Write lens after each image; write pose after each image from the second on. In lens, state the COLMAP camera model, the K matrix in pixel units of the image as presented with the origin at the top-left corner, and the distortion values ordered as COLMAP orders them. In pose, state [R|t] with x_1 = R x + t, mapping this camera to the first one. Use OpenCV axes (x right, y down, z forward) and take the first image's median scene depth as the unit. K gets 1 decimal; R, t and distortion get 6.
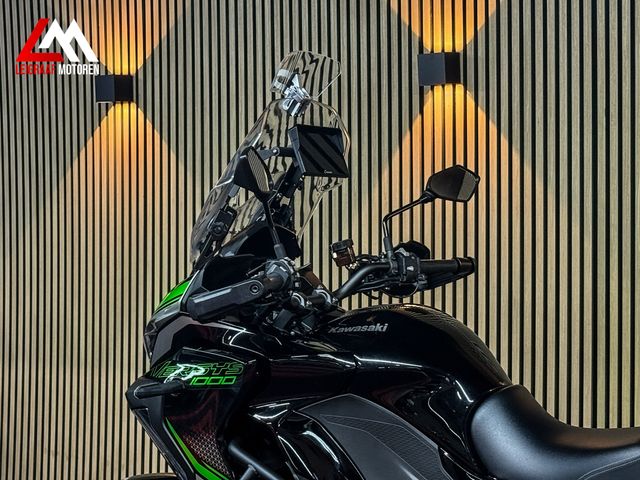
lens RADIAL K [[1373.6, 0, 319.0], [0, 1373.6, 241.1], [0, 0, 1]] dist [0.178813, 0.000000]
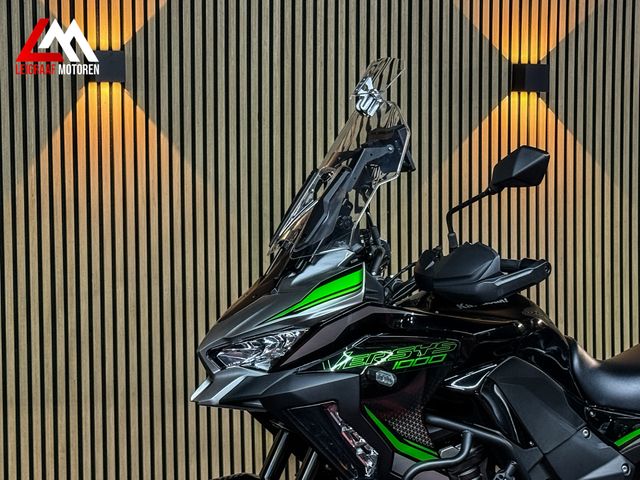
lens RADIAL K [[1373.6, 0, 323.7], [0, 1373.6, 238.5], [0, 0, 1]] dist [0.178813, 0.000000]
pose [[0.554020, -0.043016, 0.831391, -0.709080], [0.041666, 0.998845, 0.023915, -0.017006], [-0.831460, 0.021391, 0.555173, 0.321530]]
